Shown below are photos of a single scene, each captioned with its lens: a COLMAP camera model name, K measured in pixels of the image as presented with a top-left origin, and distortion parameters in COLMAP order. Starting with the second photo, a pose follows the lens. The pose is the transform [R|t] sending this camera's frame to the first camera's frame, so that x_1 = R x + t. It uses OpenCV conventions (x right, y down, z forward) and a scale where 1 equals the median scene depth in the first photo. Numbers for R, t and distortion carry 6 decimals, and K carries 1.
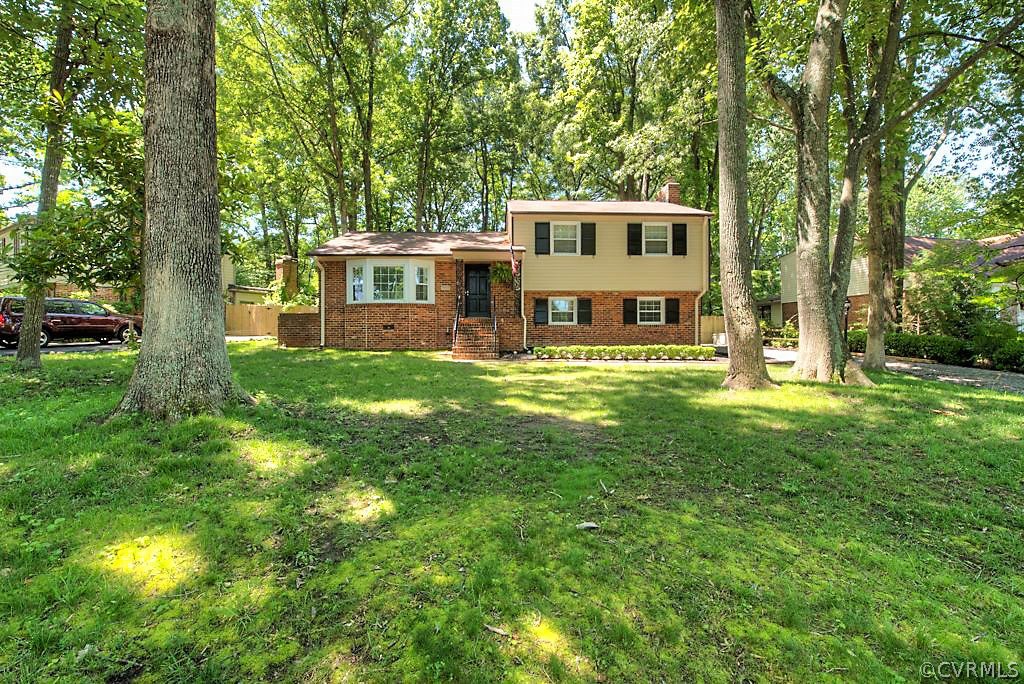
lens RADIAL K [[420.5, 0, 507.1], [0, 420.5, 342.9], [0, 0, 1]] dist [-0.018585, -0.001124]
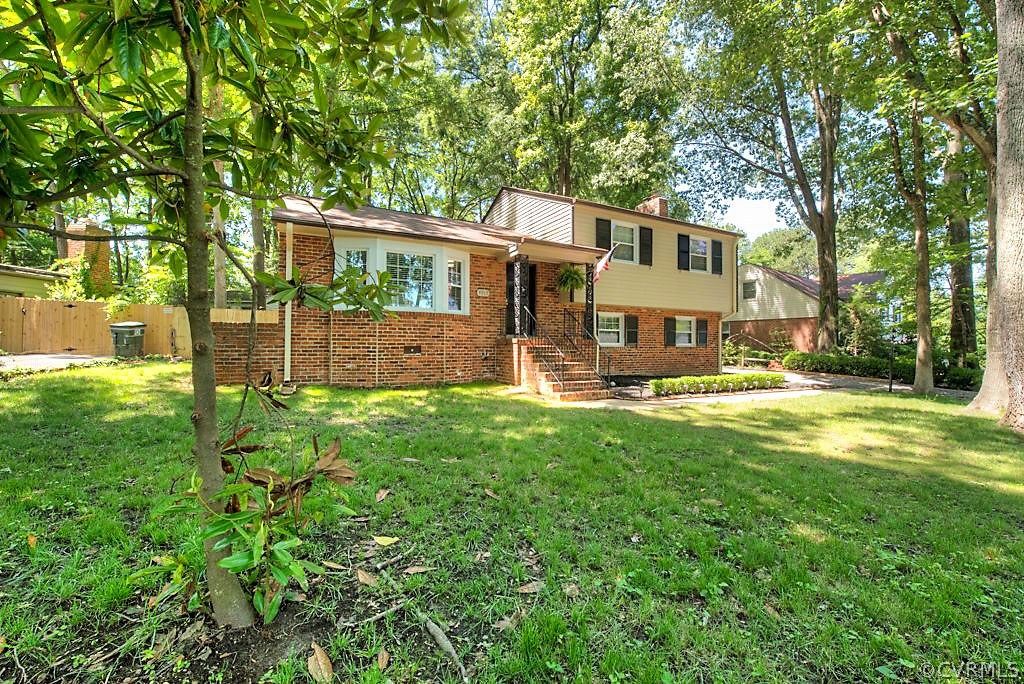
lens RADIAL K [[420.5, 0, 507.4], [0, 420.5, 342.3], [0, 0, 1]] dist [-0.018585, -0.001124]
pose [[0.902279, 0.010872, 0.431015, -0.406354], [-0.002687, 0.999804, -0.019594, -0.034557], [-0.431144, 0.016521, 0.902132, 0.346778]]
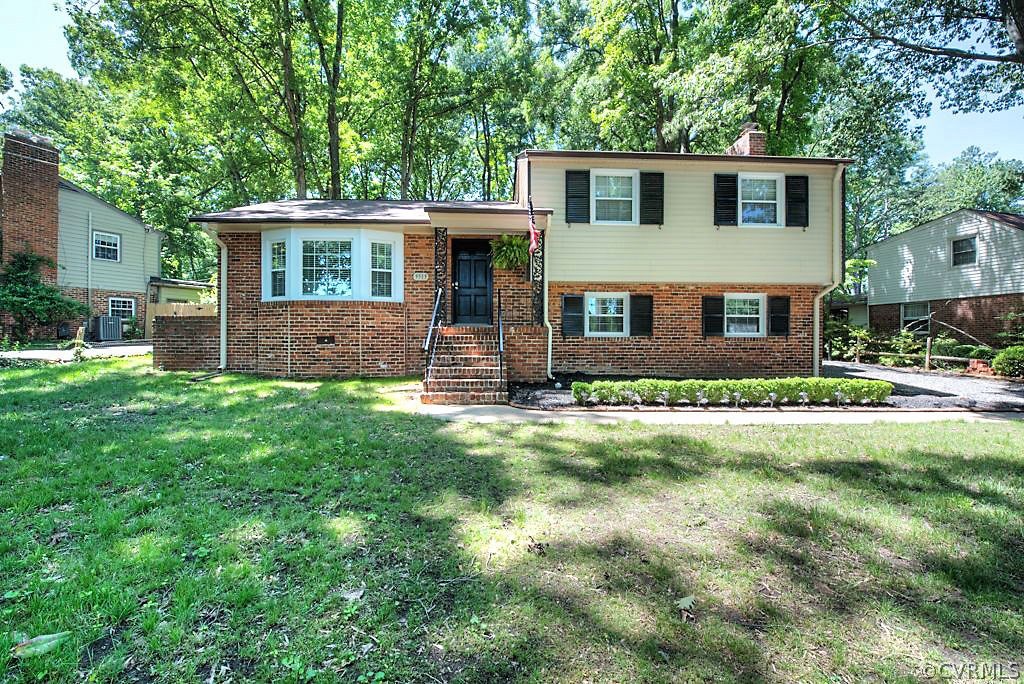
lens RADIAL K [[420.5, 0, 508.2], [0, 420.5, 344.6], [0, 0, 1]] dist [-0.018585, -0.001124]
pose [[0.999983, 0.005773, -0.000819, -0.015052], [-0.005772, 0.999983, 0.000776, -0.030933], [0.000824, -0.000771, 0.999999, 0.371337]]
